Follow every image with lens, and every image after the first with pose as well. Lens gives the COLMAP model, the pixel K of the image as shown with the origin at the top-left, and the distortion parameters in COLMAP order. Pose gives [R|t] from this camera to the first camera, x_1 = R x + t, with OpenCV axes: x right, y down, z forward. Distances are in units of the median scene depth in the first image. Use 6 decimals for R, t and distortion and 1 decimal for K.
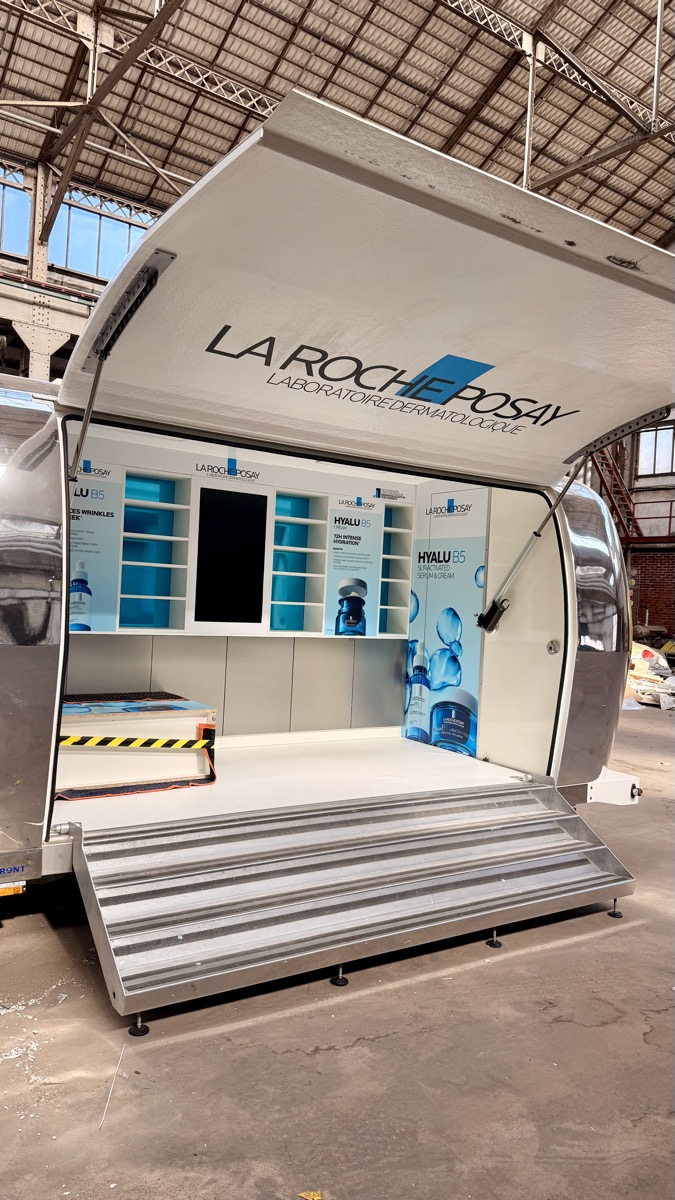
lens RADIAL K [[831.5, 0, 337.5], [0, 831.5, 600.0], [0, 0, 1]] dist [0.006354, 0.000036]
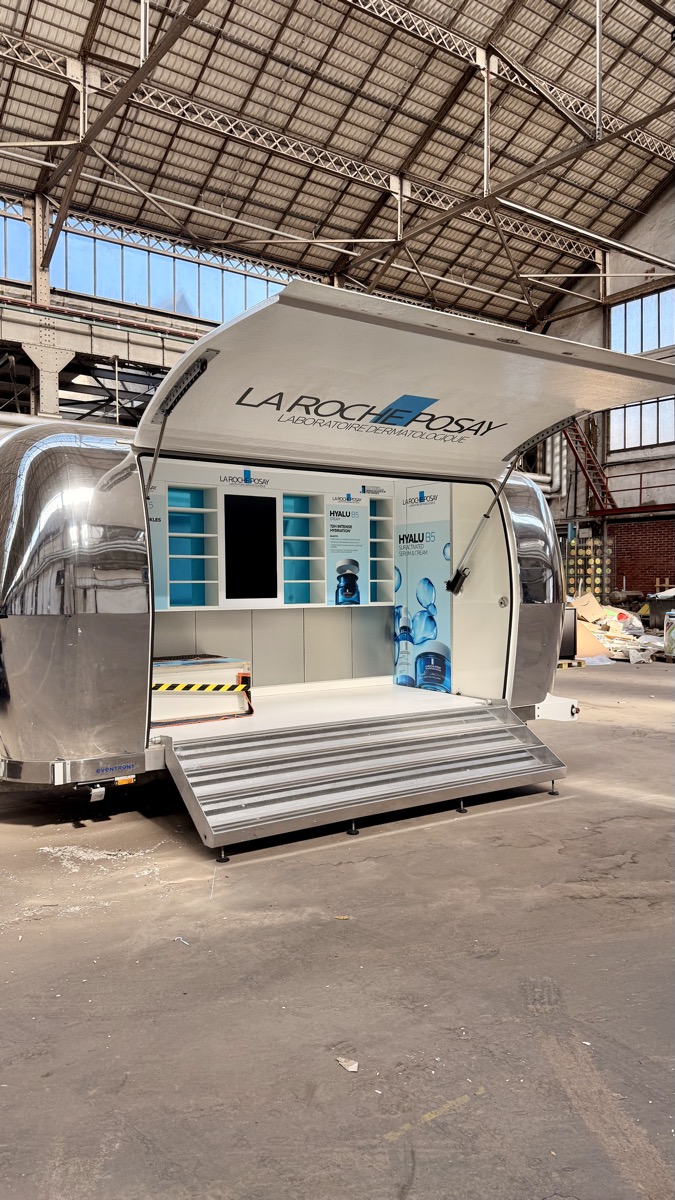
lens RADIAL K [[831.5, 0, 337.5], [0, 831.5, 600.0], [0, 0, 1]] dist [0.006354, 0.000036]
pose [[0.998368, -0.057029, 0.003128, -0.003247], [0.056972, 0.998247, 0.016042, 0.014176], [-0.004037, -0.015838, 0.999866, -0.241181]]
